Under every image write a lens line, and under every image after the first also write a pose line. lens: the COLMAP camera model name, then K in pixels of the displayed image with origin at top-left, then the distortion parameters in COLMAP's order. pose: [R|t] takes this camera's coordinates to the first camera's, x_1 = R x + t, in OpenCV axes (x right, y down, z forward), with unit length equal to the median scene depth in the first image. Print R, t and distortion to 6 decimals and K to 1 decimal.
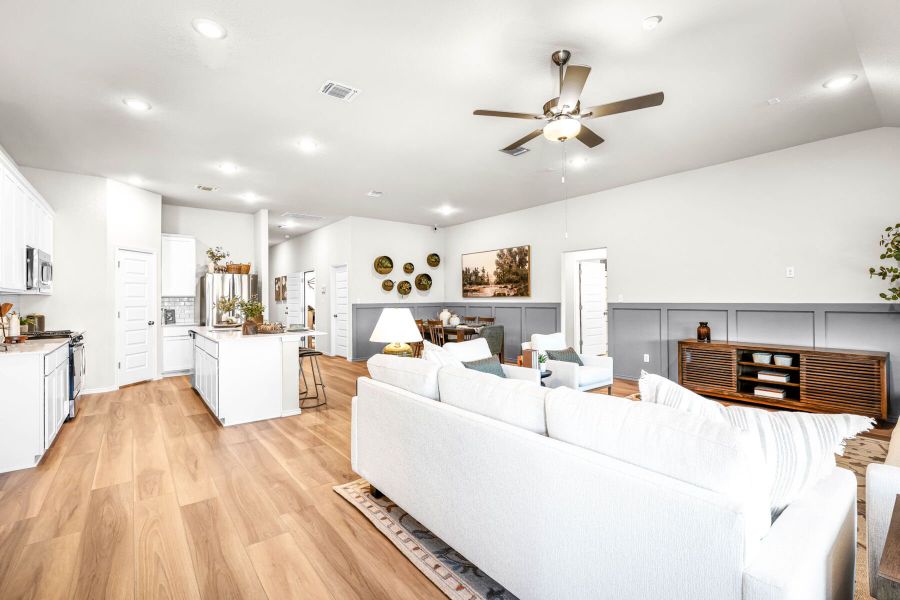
lens RADIAL K [[419.3, 0, 452.2], [0, 419.3, 298.0], [0, 0, 1]] dist [-0.002417, -0.000761]
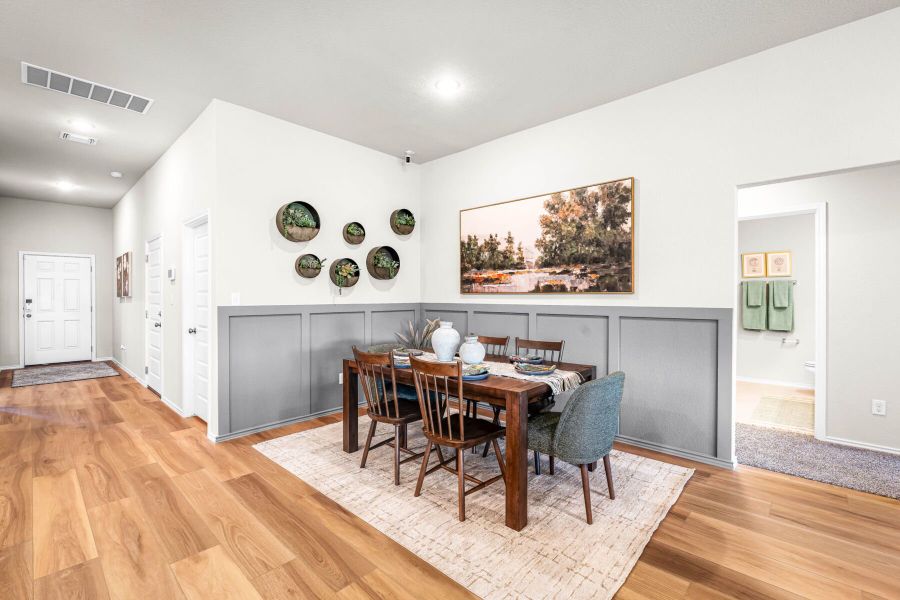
lens RADIAL K [[419.3, 0, 454.0], [0, 419.3, 298.2], [0, 0, 1]] dist [-0.002417, -0.000761]
pose [[0.990085, 0.008324, 0.140225, -0.059268], [-0.009176, 0.999943, 0.005428, 0.001378], [-0.140172, -0.006661, 0.990105, 0.525005]]
